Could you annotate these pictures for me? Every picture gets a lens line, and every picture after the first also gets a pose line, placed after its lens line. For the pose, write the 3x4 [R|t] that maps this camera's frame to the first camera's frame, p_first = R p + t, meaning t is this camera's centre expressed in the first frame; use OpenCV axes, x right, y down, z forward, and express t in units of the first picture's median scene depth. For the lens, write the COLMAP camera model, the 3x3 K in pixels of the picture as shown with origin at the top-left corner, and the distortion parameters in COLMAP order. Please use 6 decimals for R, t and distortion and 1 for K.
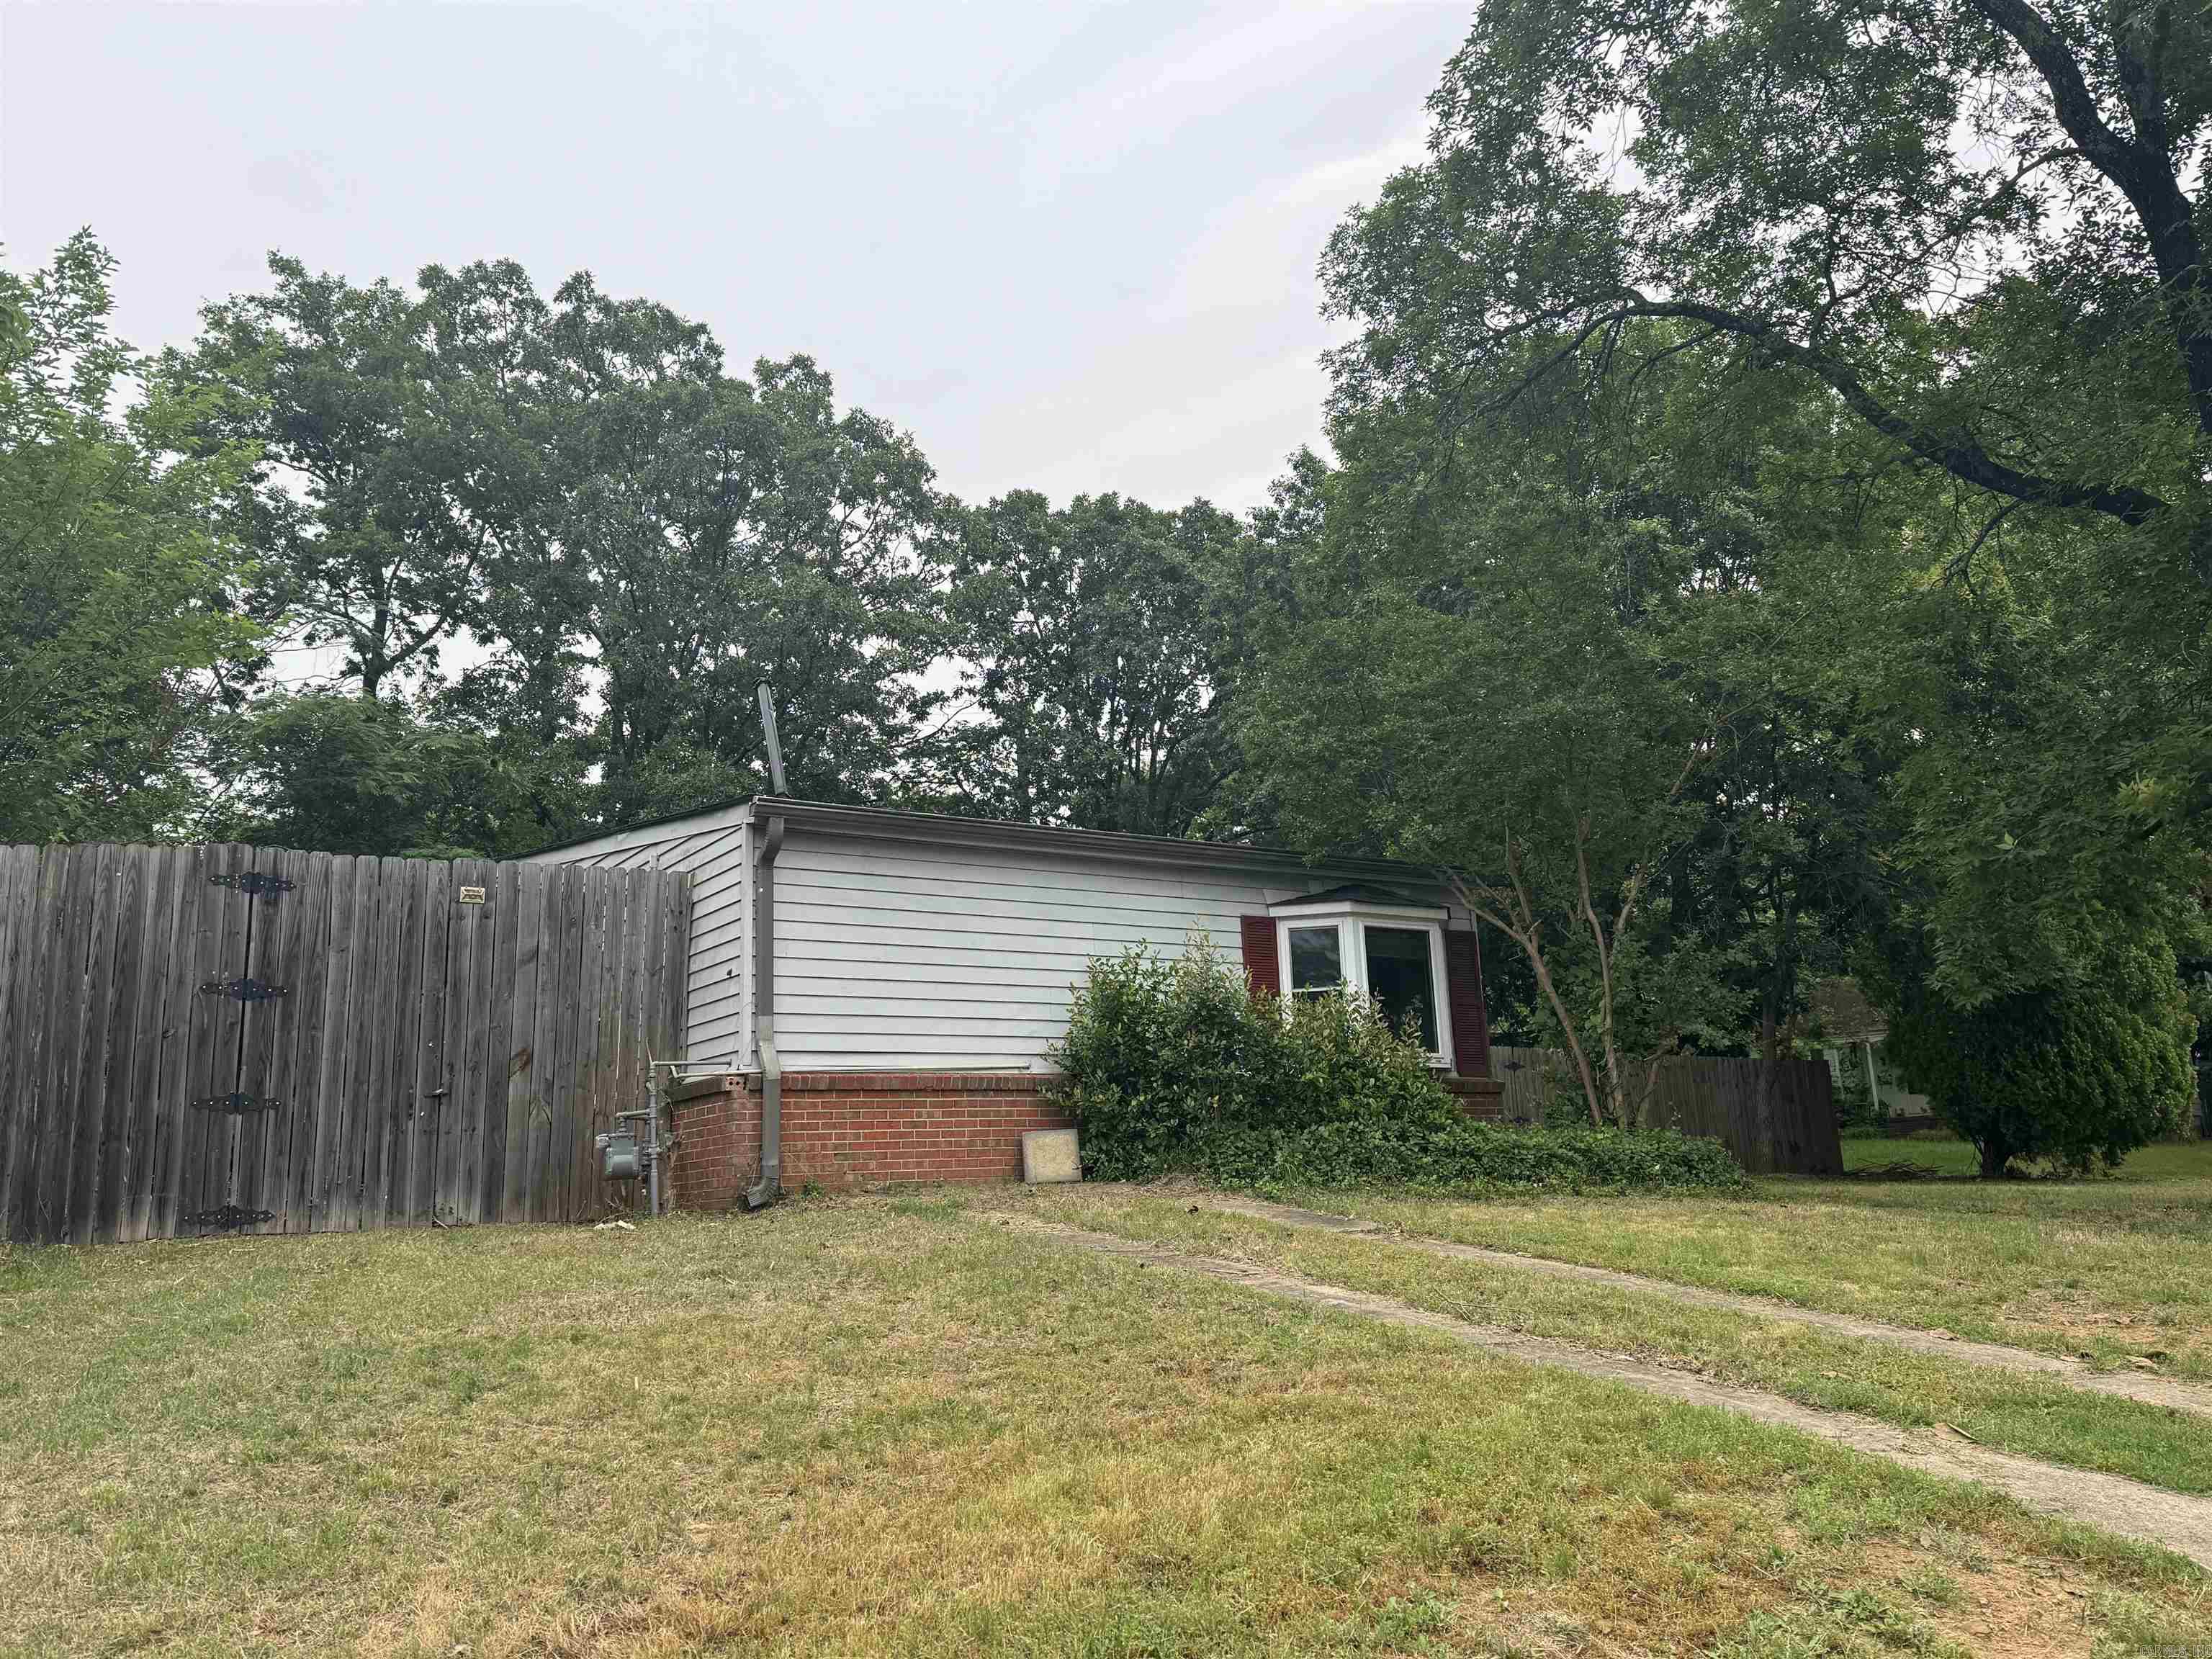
lens RADIAL K [[1699.1, 0, 1105.8], [0, 1699.1, 827.1], [0, 0, 1]] dist [0.048050, -0.008449]
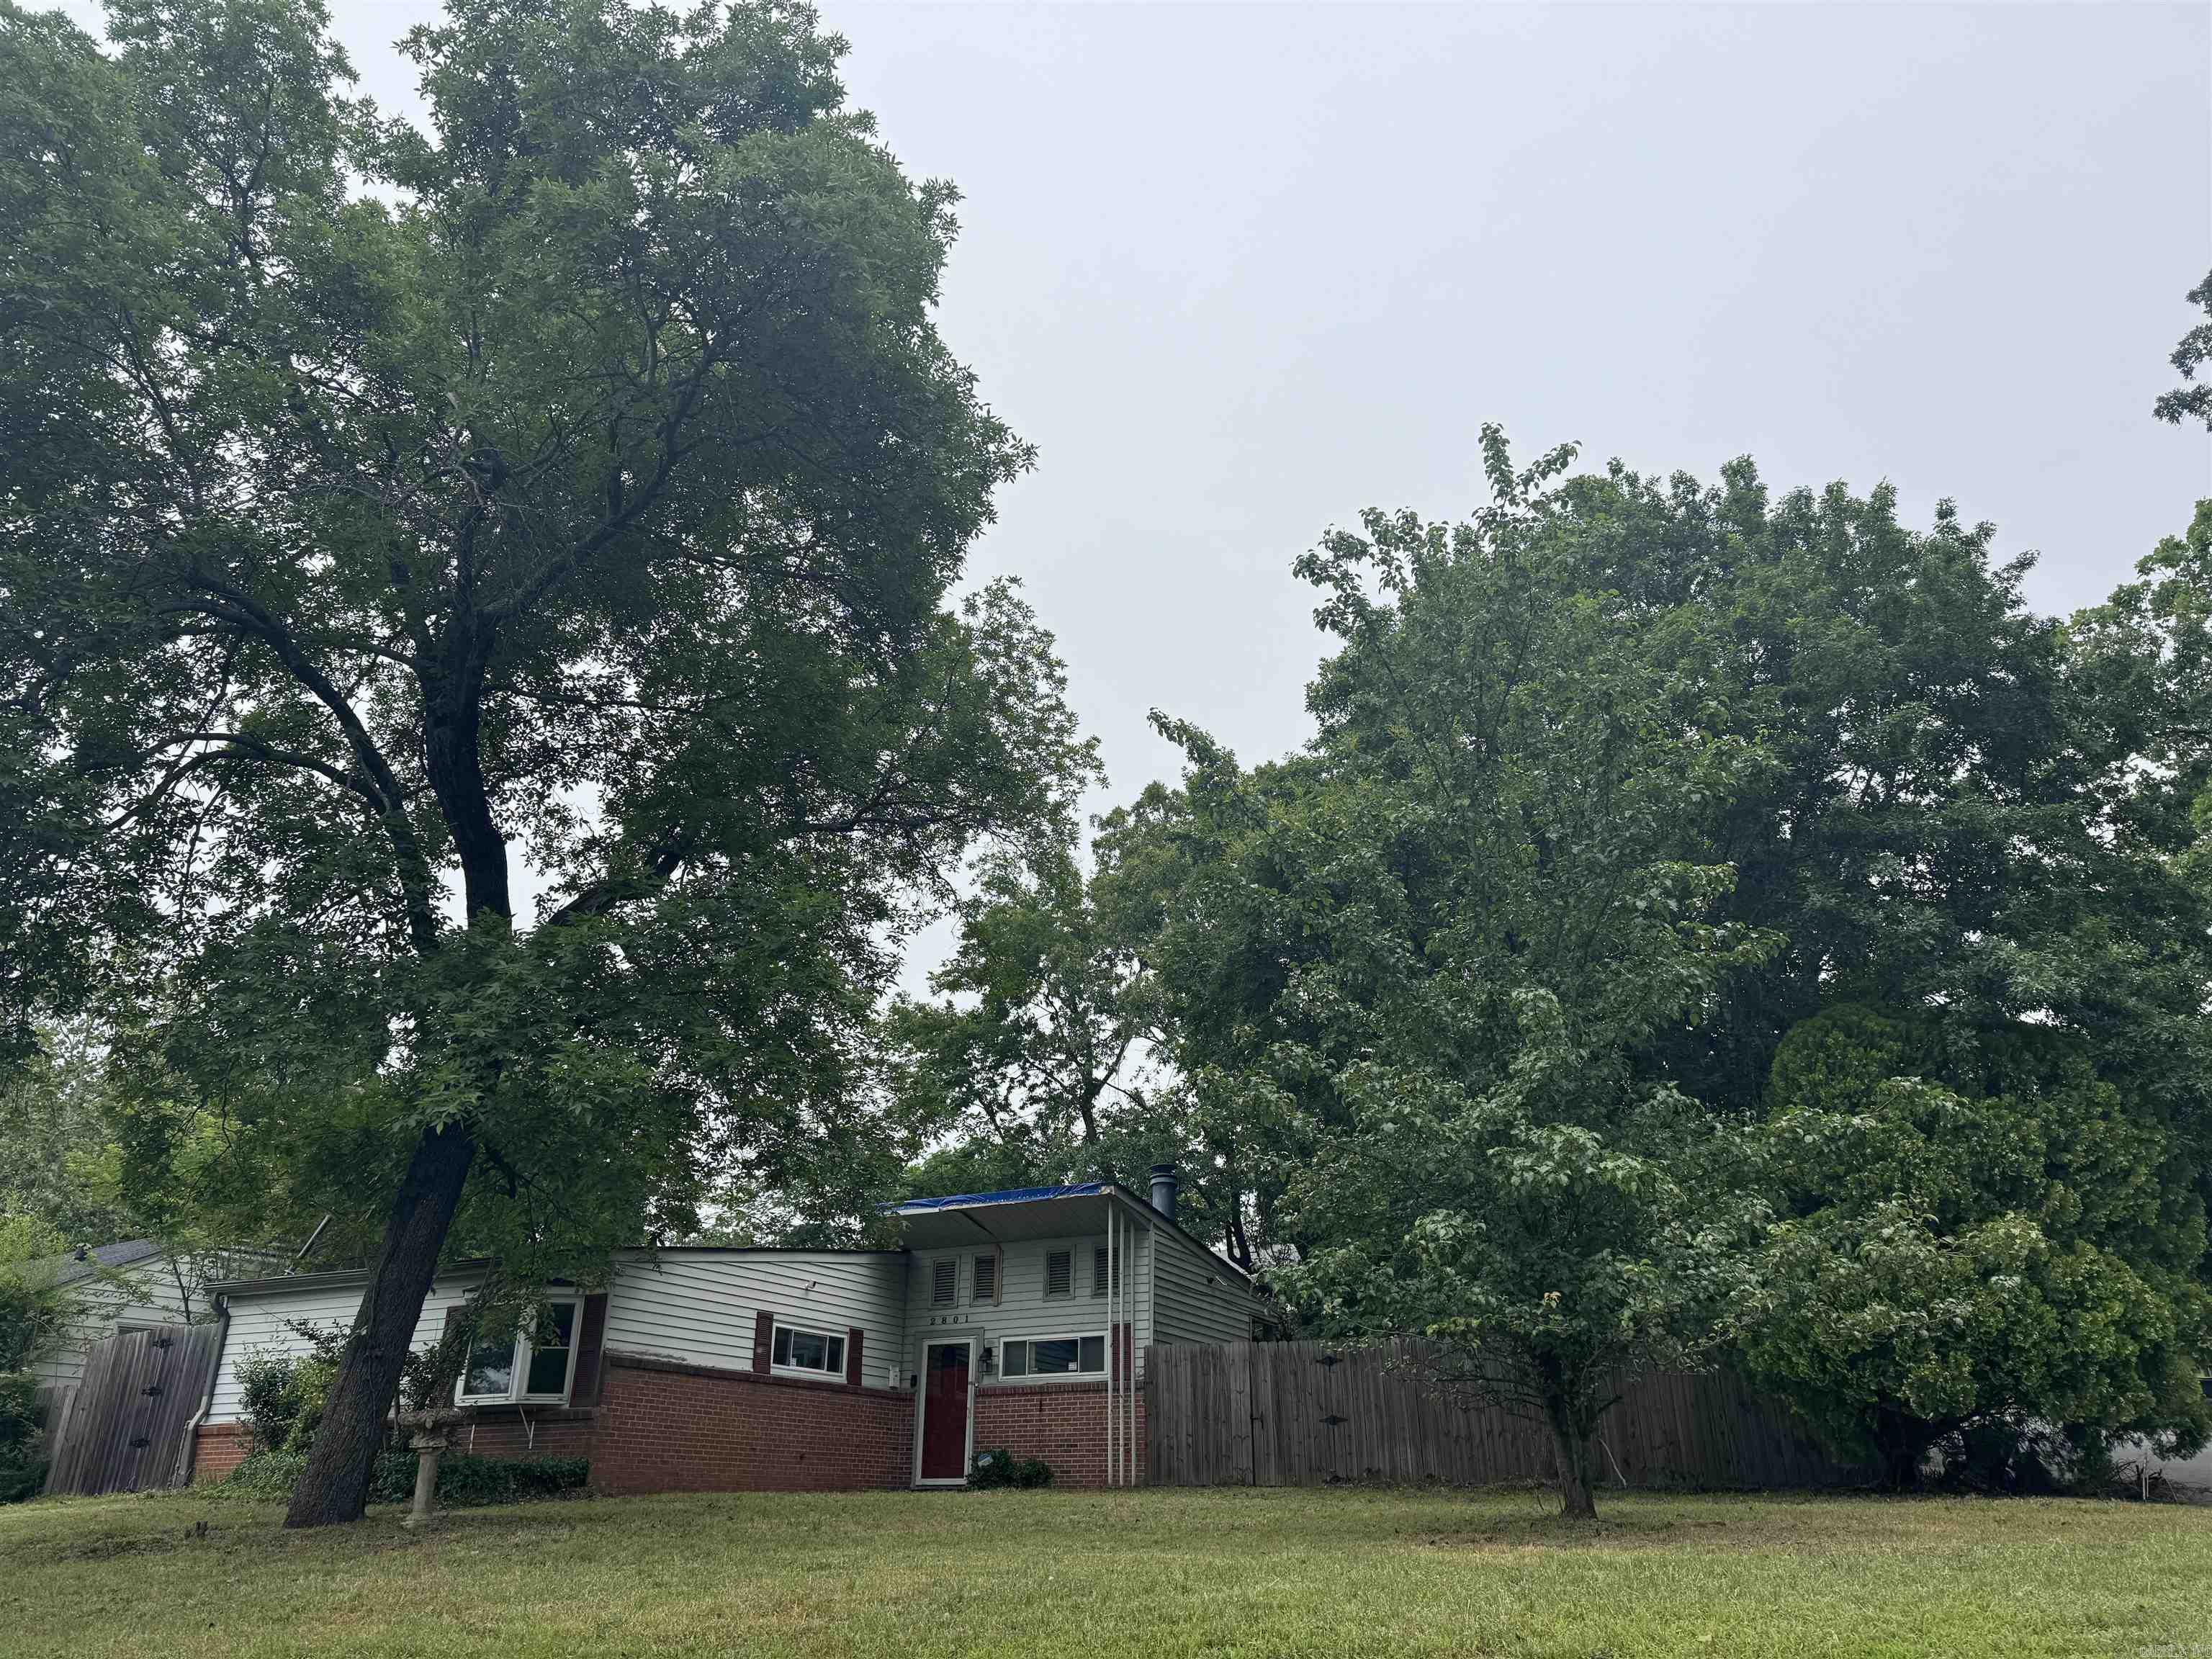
lens RADIAL K [[1541.0, 0, 1111.8], [0, 1541.0, 831.3], [0, 0, 1]] dist [0.071920, -0.080596]
pose [[0.490977, -0.315865, -0.811893, 1.943736], [0.162872, 0.948804, -0.270636, 0.145028], [0.855812, 0.000641, 0.517287, 0.920569]]
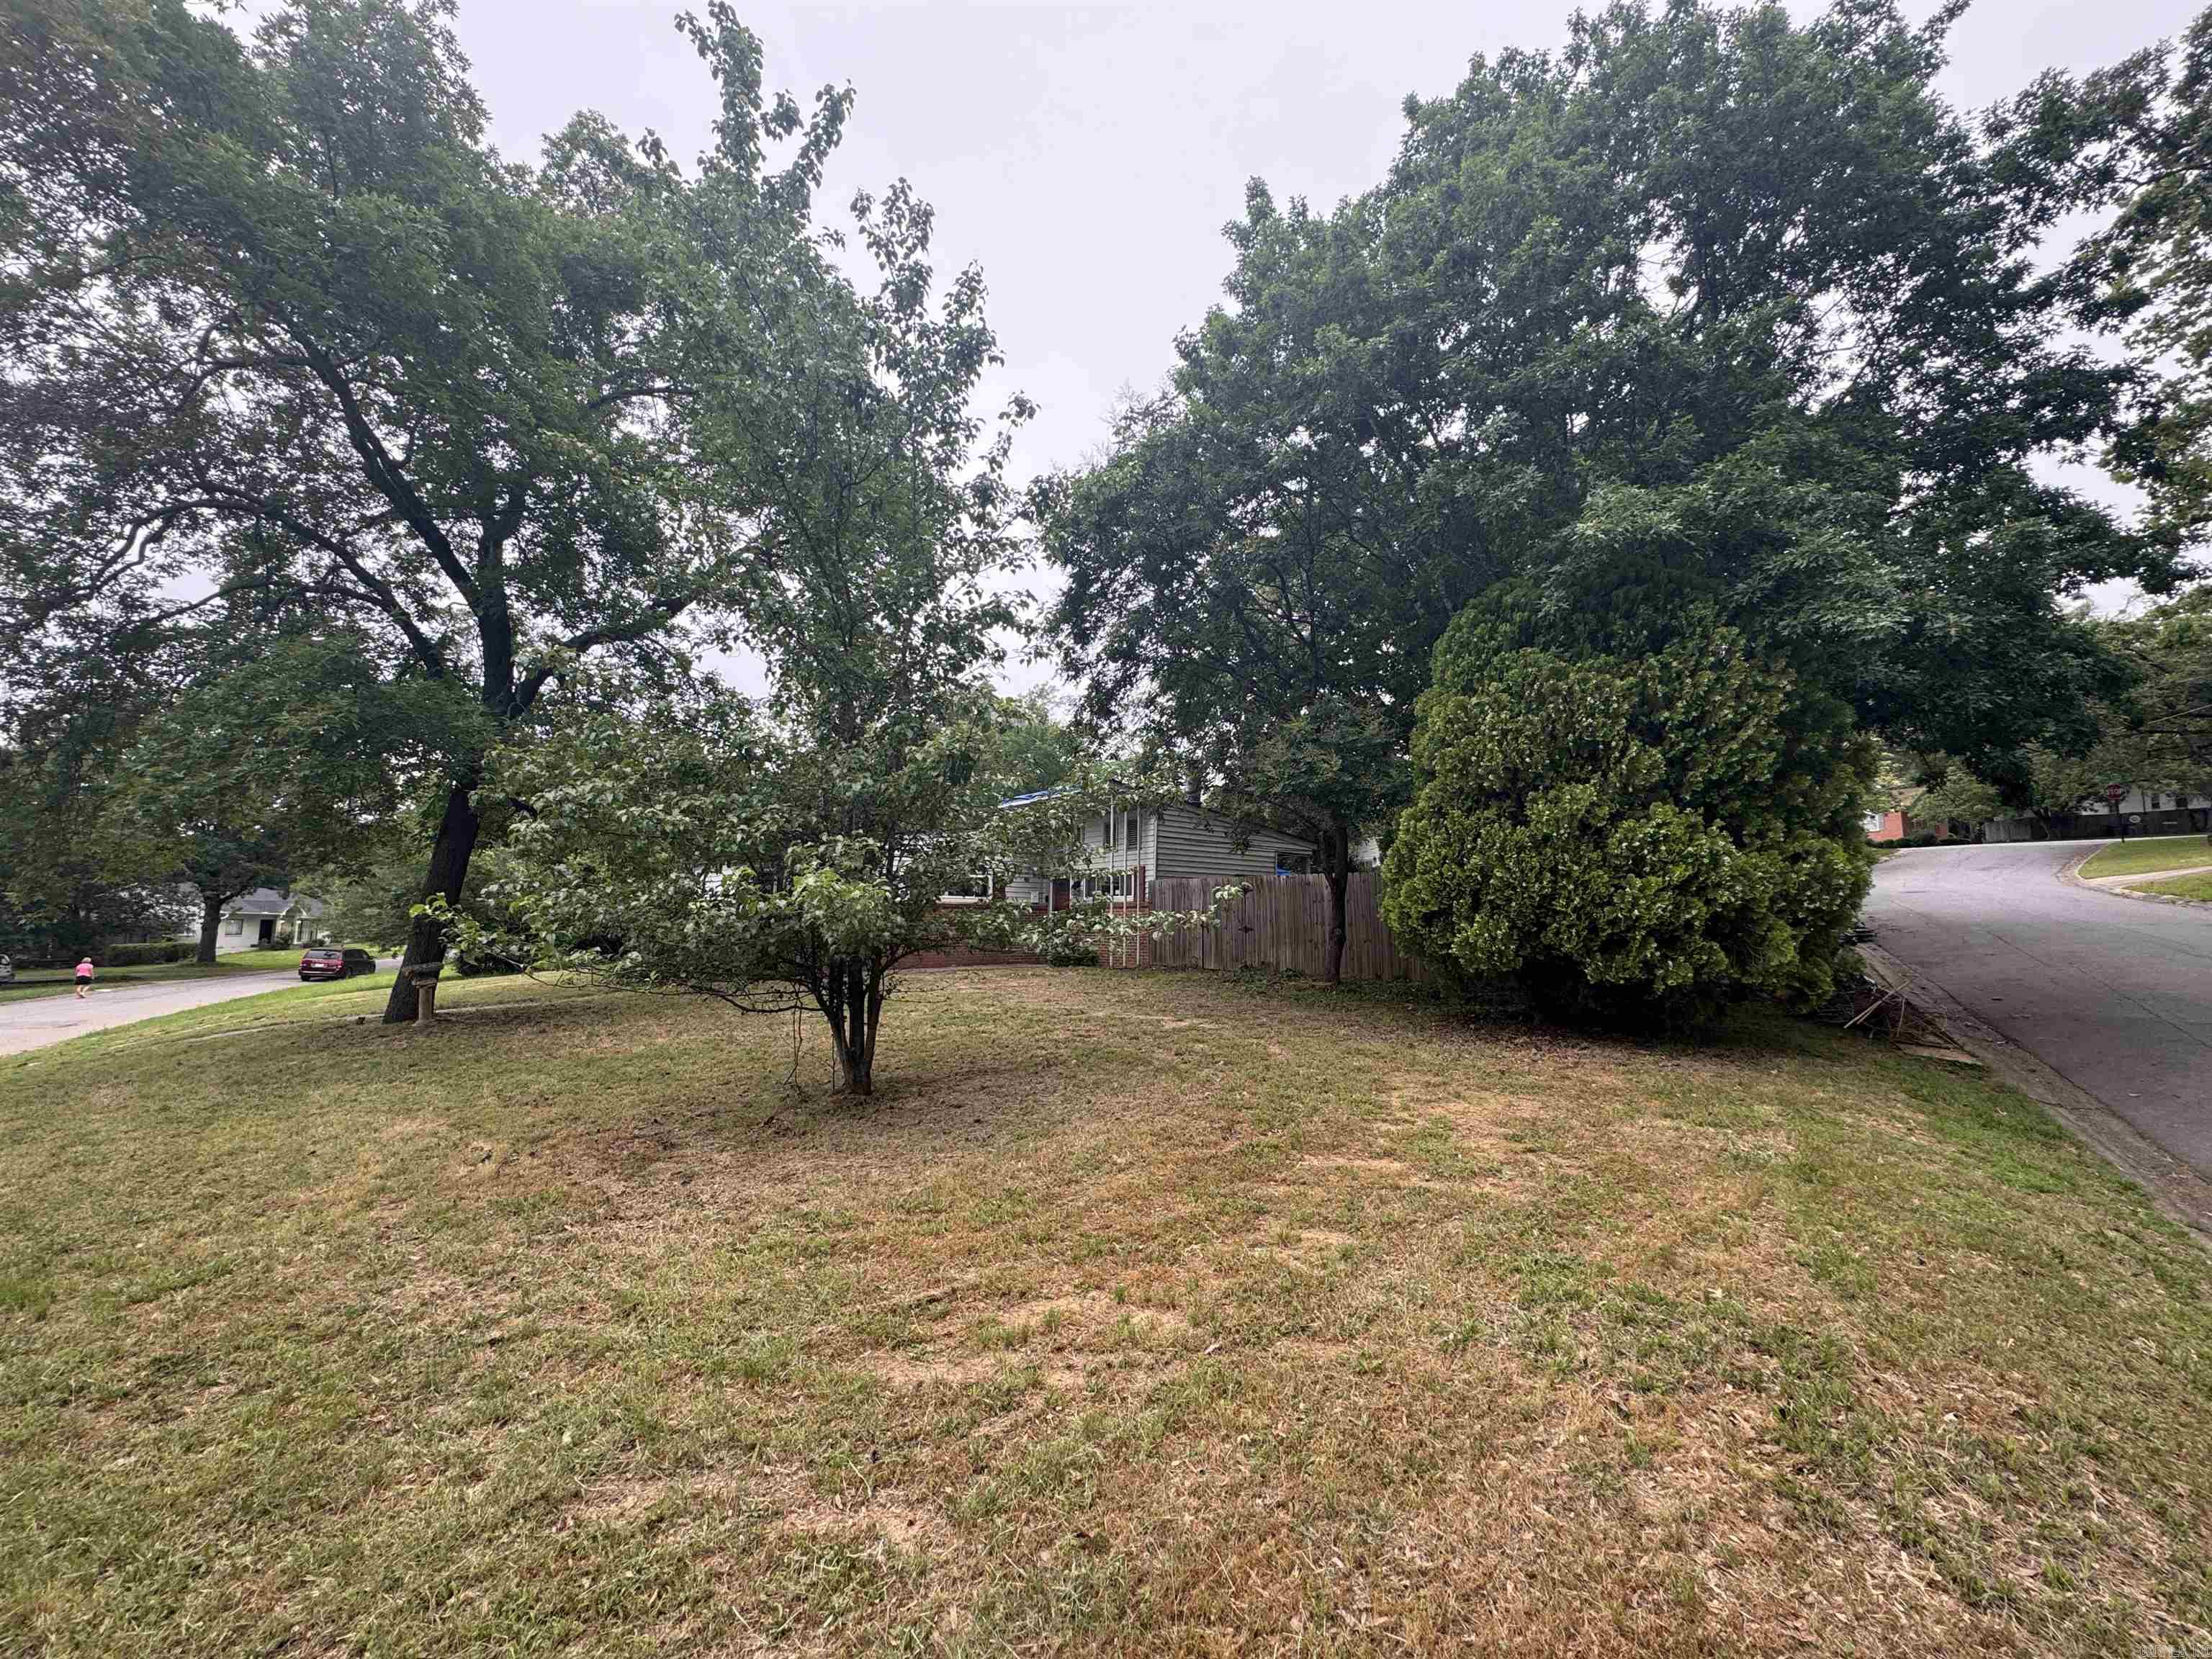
lens RADIAL K [[873.1, 0, 1095.5], [0, 873.1, 828.1], [0, 0, 1]] dist [-0.000326, -0.000310]
pose [[0.067982, -0.069947, -0.995232, 1.836653], [0.200731, 0.978100, -0.055032, 0.208808], [0.977285, -0.196032, 0.080534, 1.714269]]
